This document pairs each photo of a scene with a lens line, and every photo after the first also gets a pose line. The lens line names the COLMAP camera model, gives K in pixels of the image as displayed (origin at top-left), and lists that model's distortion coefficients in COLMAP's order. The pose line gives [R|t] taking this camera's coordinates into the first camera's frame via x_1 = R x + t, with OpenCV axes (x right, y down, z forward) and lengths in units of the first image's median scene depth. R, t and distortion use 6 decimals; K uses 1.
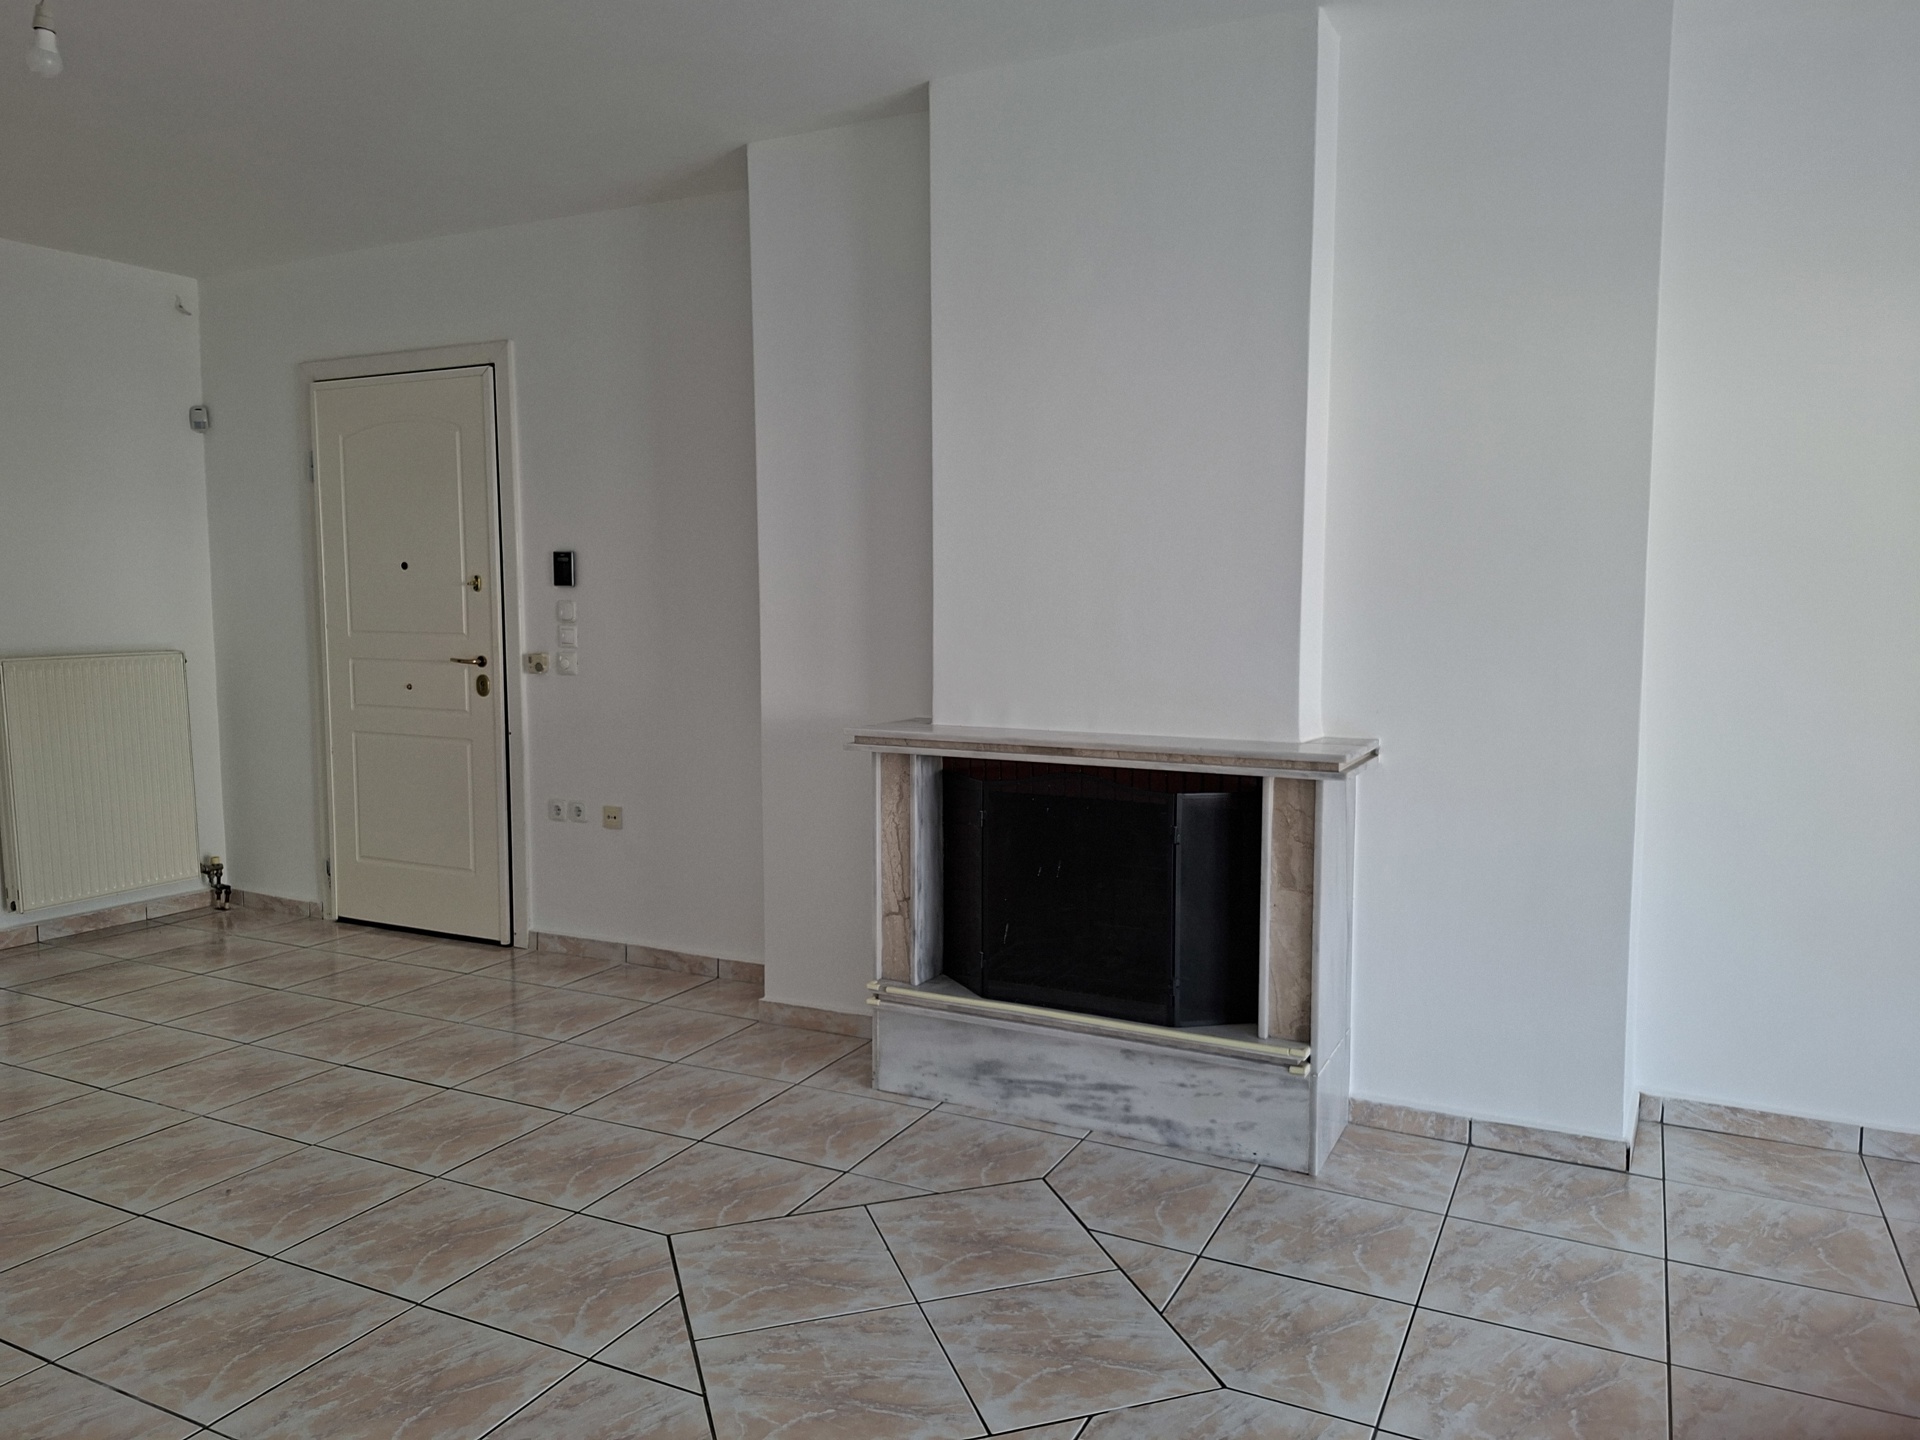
lens RADIAL K [[1356.1, 0, 960.1], [0, 1356.1, 719.0], [0, 0, 1]] dist [0.057082, -0.027608]
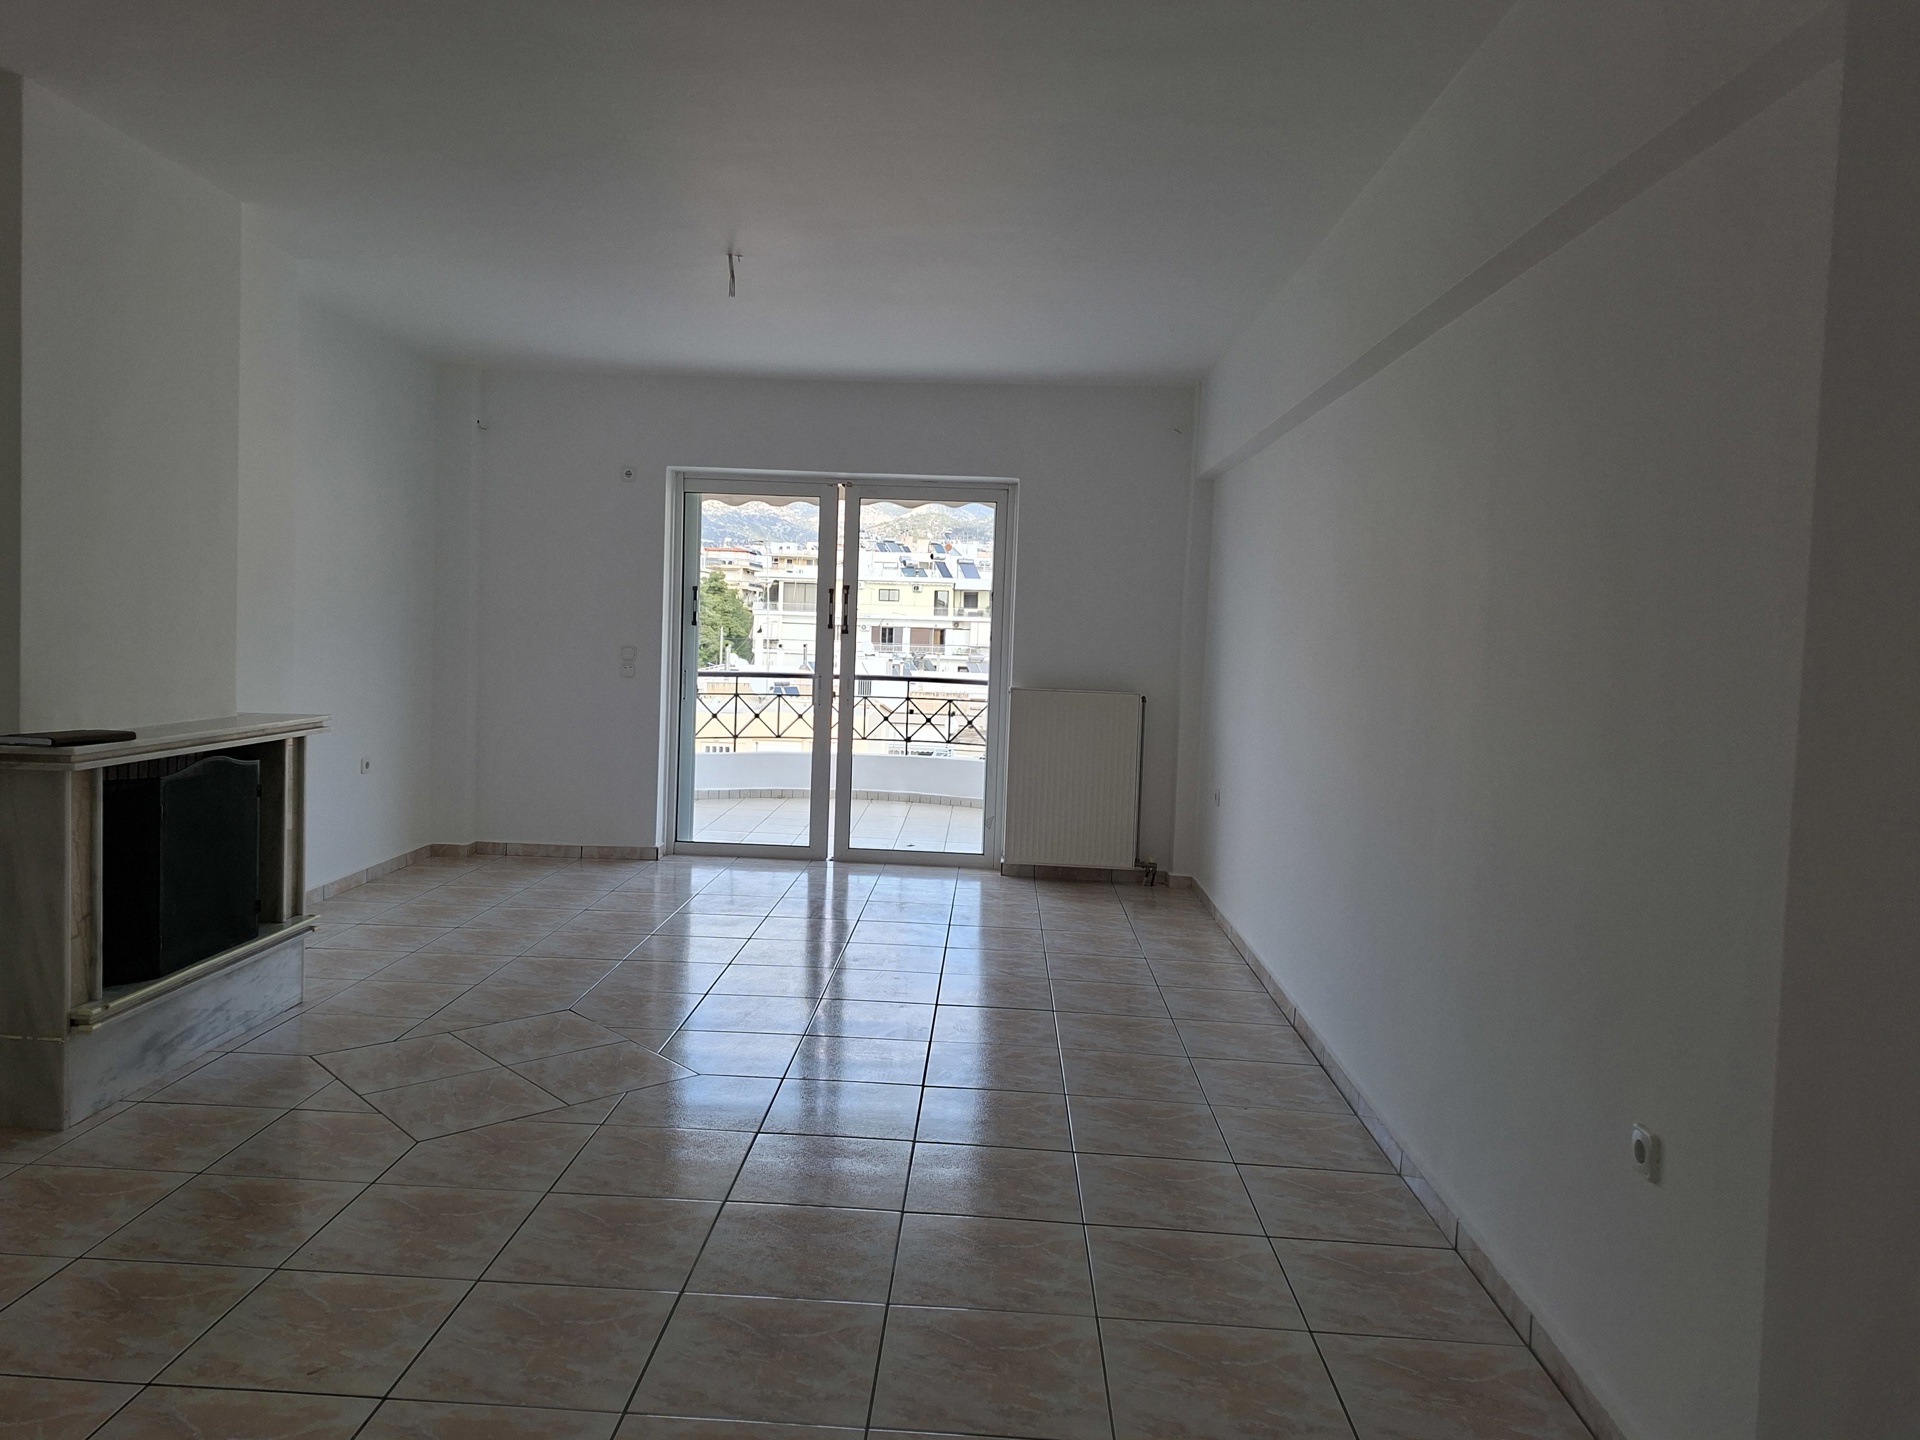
lens RADIAL K [[1356.1, 0, 949.4], [0, 1356.1, 671.5], [0, 0, 1]] dist [0.057082, -0.027608]
pose [[-0.422075, -0.049187, 0.905225, -1.262868], [0.045655, 0.996107, 0.075412, -0.097827], [-0.905410, 0.073157, -0.418186, 0.877382]]
